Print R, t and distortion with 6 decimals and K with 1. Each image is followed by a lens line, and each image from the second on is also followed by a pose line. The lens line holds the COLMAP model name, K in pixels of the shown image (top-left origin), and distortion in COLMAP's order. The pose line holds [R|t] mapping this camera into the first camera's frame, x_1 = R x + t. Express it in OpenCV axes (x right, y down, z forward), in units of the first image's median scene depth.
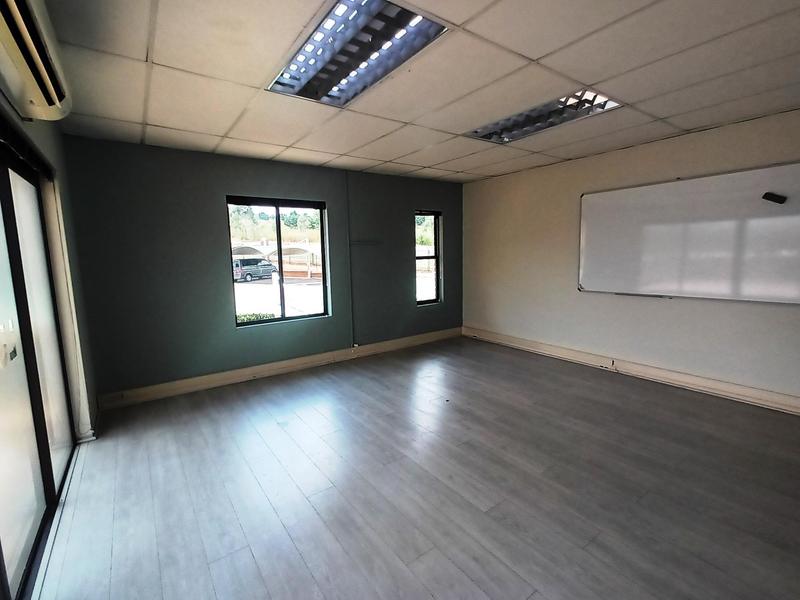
lens RADIAL K [[371.0, 0, 397.2], [0, 371.0, 297.6], [0, 0, 1]] dist [0.001315, 0.000169]
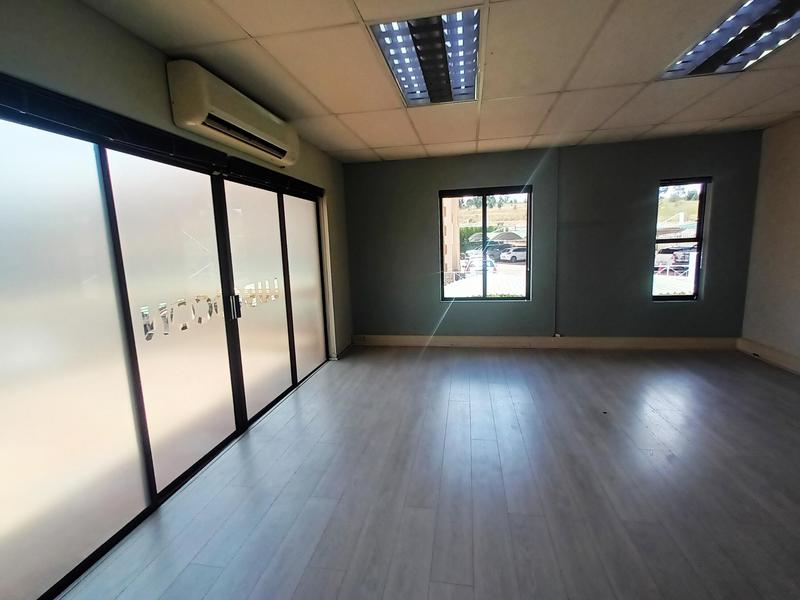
lens RADIAL K [[369.7, 0, 401.2], [0, 369.7, 300.4], [0, 0, 1]] dist [0.001839, -0.000033]
pose [[0.695000, 0.105831, -0.711179, 0.359519], [-0.066297, 0.994327, 0.083178, -0.014711], [0.715947, -0.010659, 0.698073, 0.077387]]
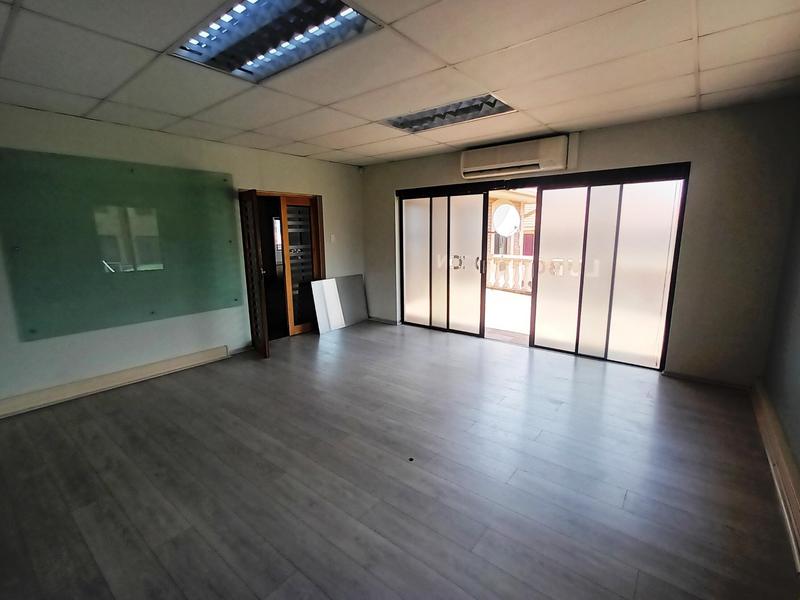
lens RADIAL K [[371.0, 0, 397.2], [0, 371.0, 297.6], [0, 0, 1]] dist [0.001315, 0.000169]
pose [[-0.962359, 0.085145, -0.258100, 0.295177], [0.004389, 0.954405, 0.298484, -0.195484], [0.271746, 0.286116, -0.918853, 1.449338]]
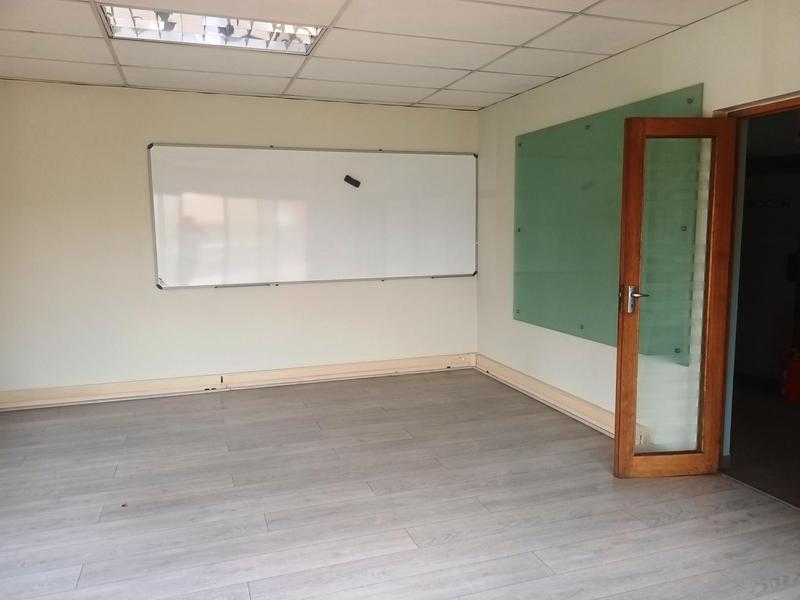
lens RADIAL K [[599.0, 0, 400.0], [0, 599.0, 300.0], [0, 0, 1]] dist [0.056481, -0.001832]
pose [[0.277892, -0.092854, 0.956114, -0.523786], [0.117682, 0.991111, 0.062048, -0.018048], [-0.953377, 0.095275, 0.286349, 0.334582]]
